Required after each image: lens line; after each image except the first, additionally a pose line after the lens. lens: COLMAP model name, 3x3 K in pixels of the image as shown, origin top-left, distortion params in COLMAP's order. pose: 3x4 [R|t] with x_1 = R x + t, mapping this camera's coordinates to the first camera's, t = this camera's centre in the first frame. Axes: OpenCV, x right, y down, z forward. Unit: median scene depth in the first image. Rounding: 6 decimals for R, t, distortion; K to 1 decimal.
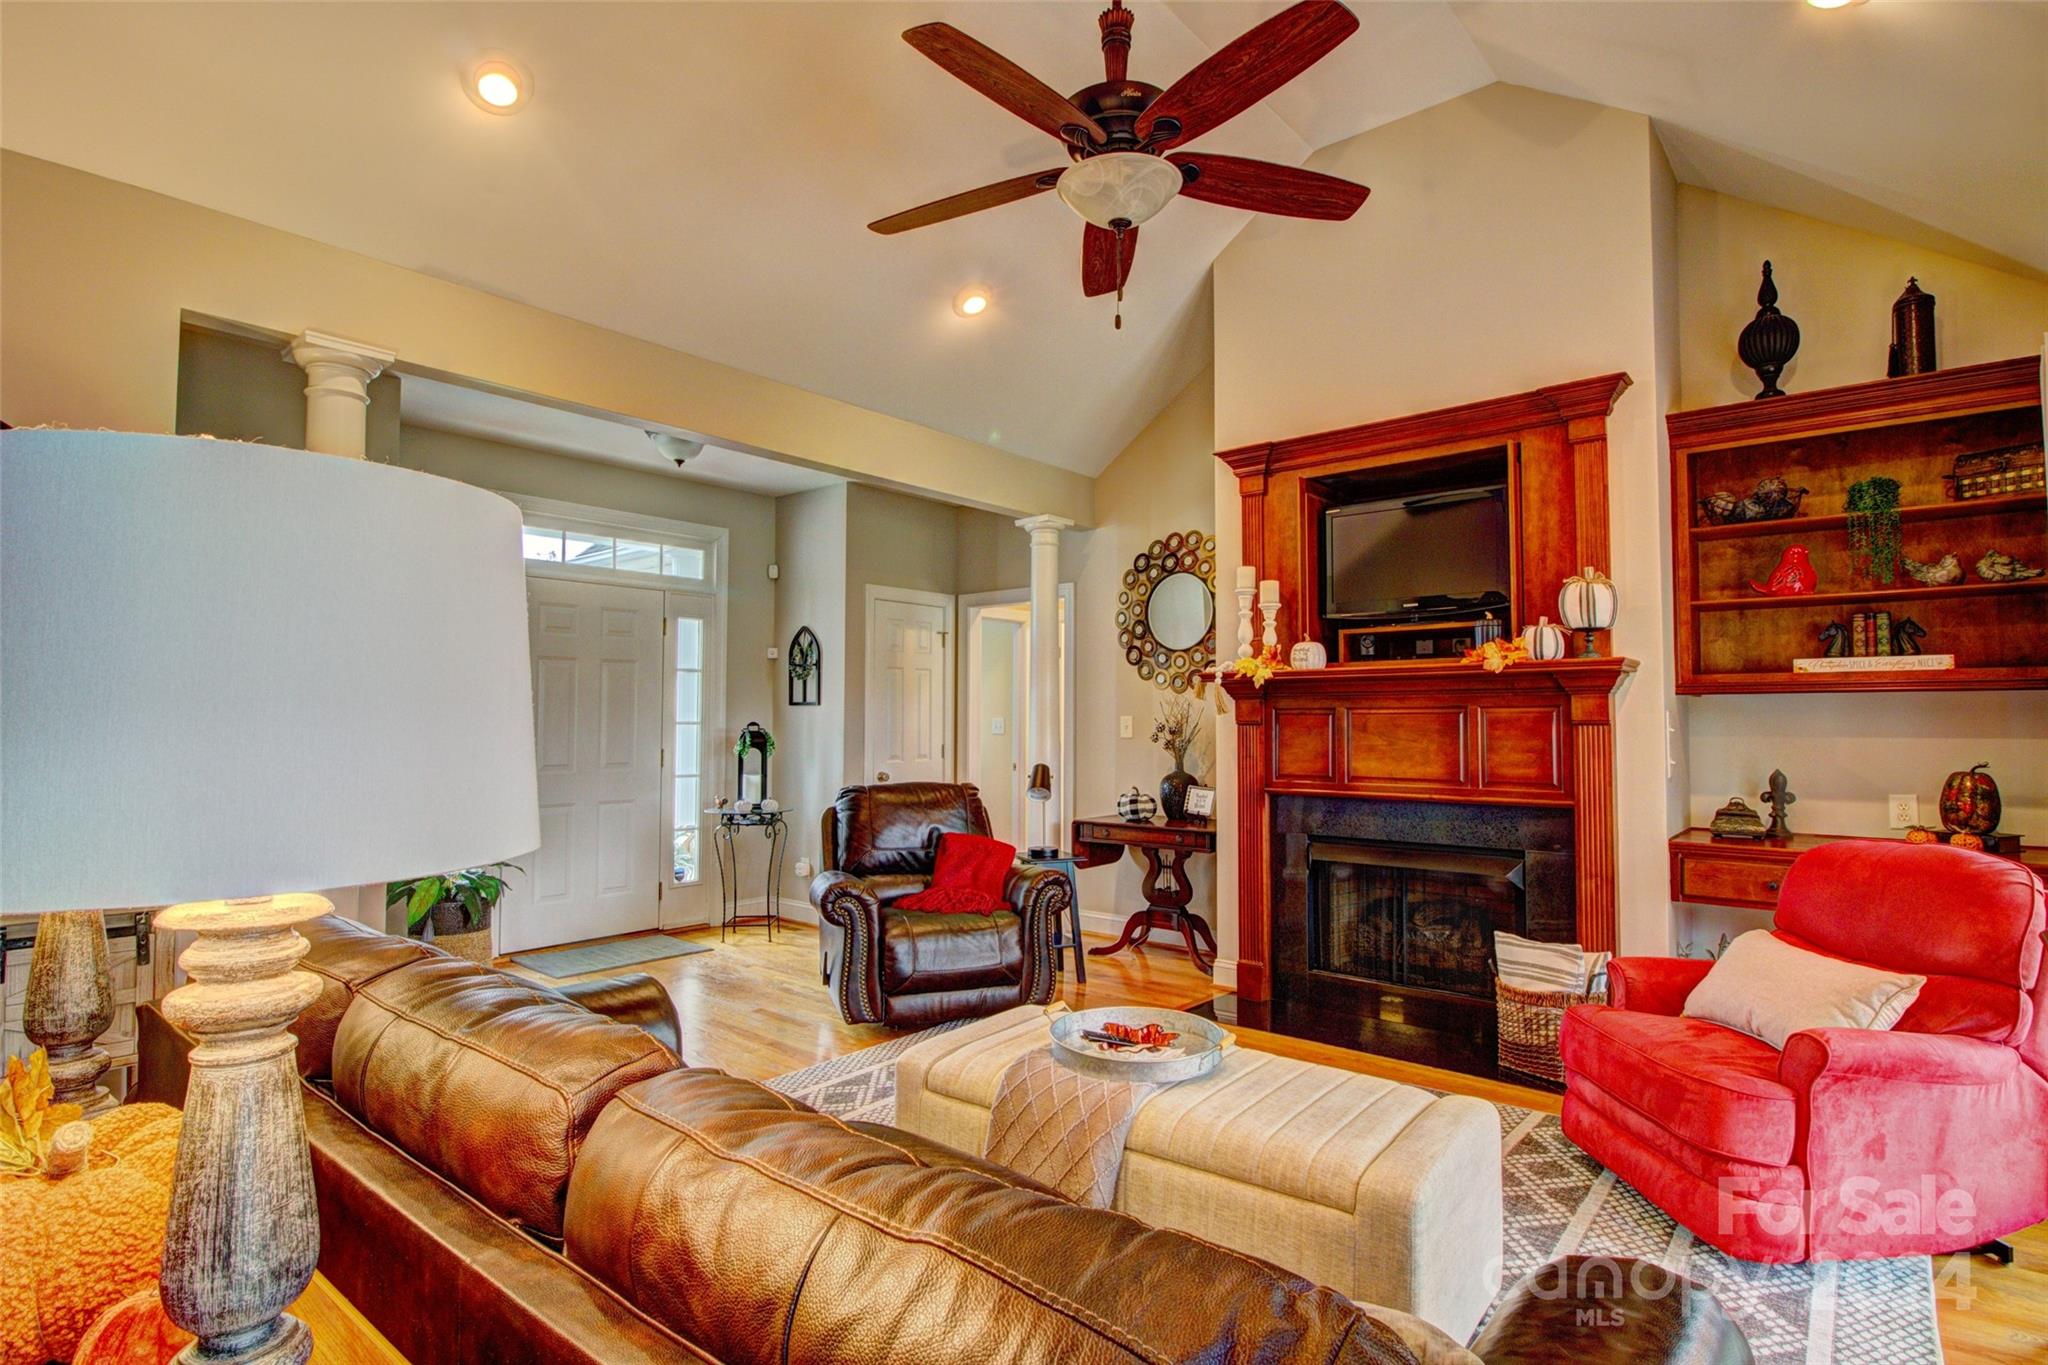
lens RADIAL K [[1024.6, 0, 1028.3], [0, 1024.6, 683.2], [0, 0, 1]] dist [-0.002858, -0.001396]
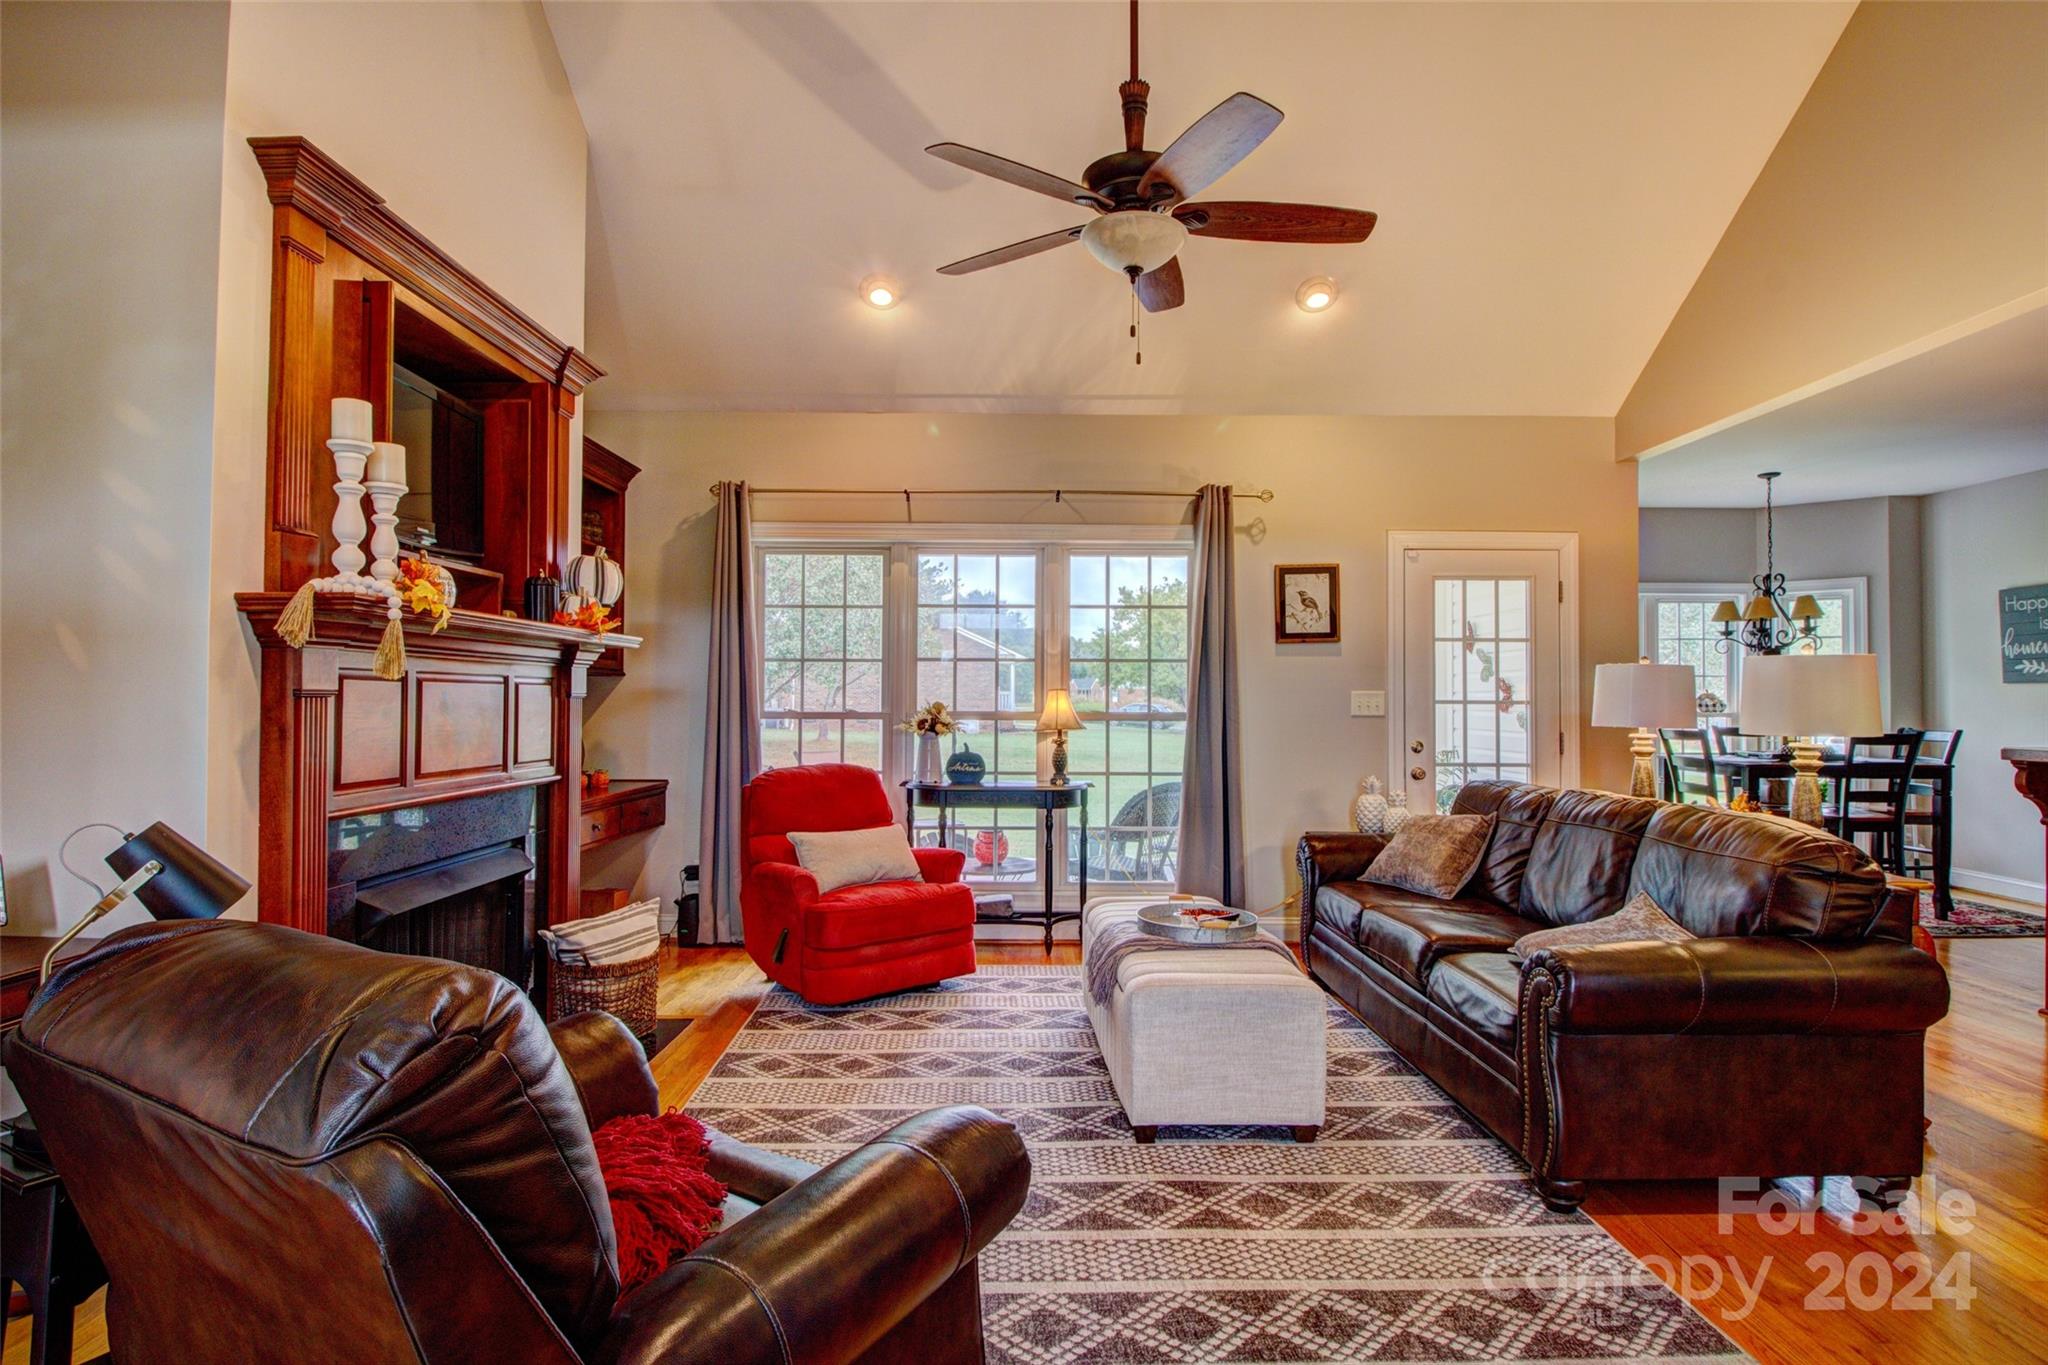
lens RADIAL K [[1024.6, 0, 1028.3], [0, 1024.6, 683.2], [0, 0, 1]] dist [-0.002858, -0.001396]
pose [[-0.650432, 0.009564, 0.759504, -0.437945], [-0.035163, 0.998469, -0.042687, 0.045679], [-0.758750, -0.054472, -0.649100, 1.117991]]
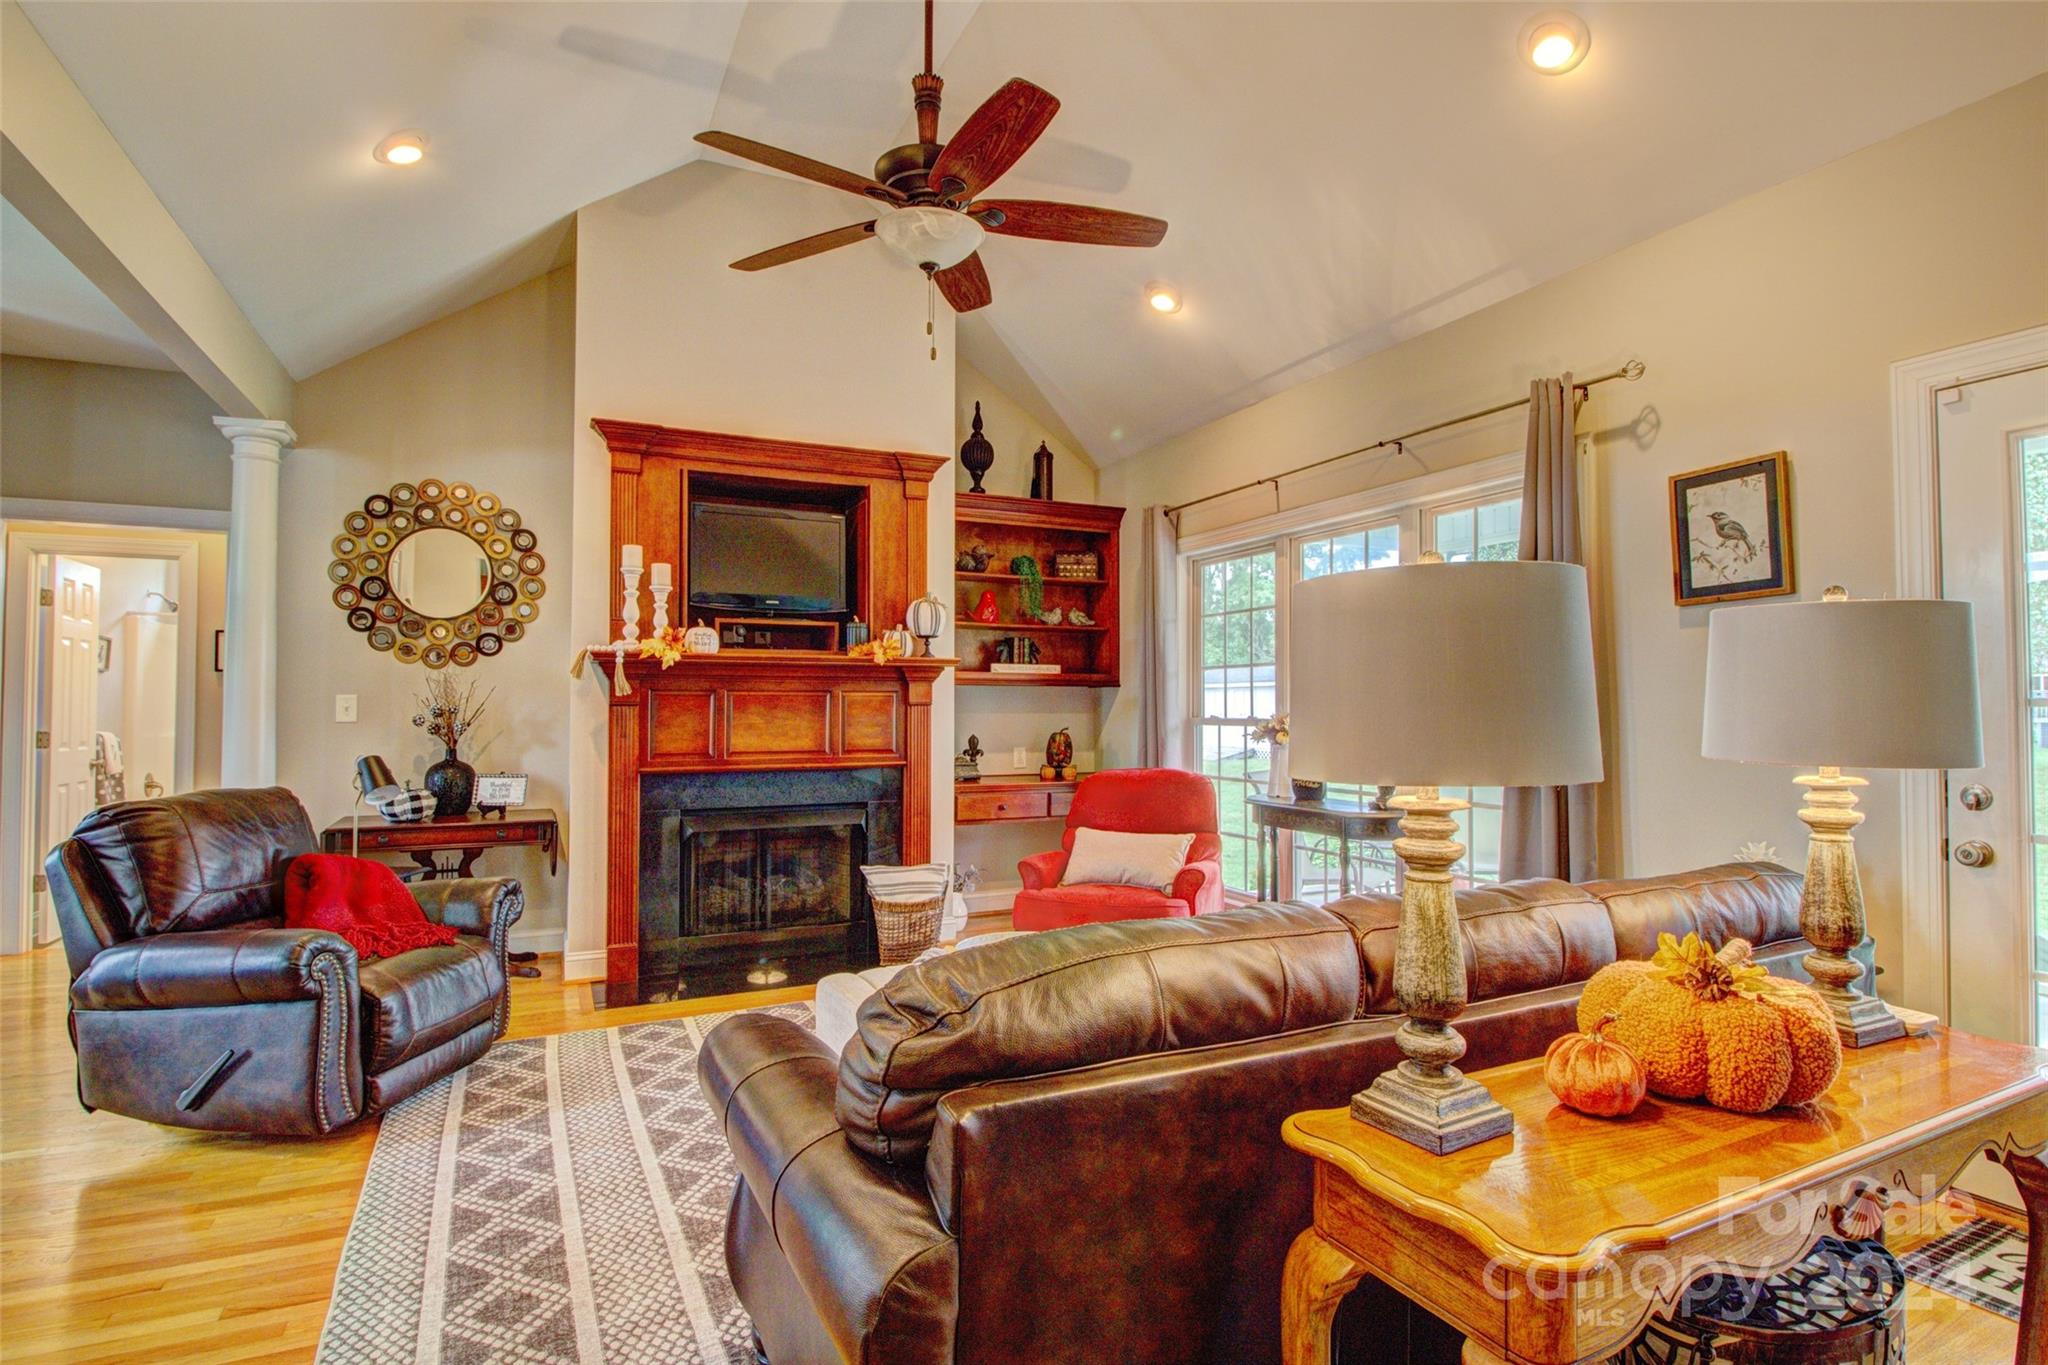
lens RADIAL K [[1024.6, 0, 1028.3], [0, 1024.6, 683.2], [0, 0, 1]] dist [-0.002858, -0.001396]
pose [[0.407309, 0.020739, 0.913055, -0.553331], [-0.035871, 0.999334, -0.006697, 0.012656], [-0.912586, -0.030025, 0.407782, 0.256896]]
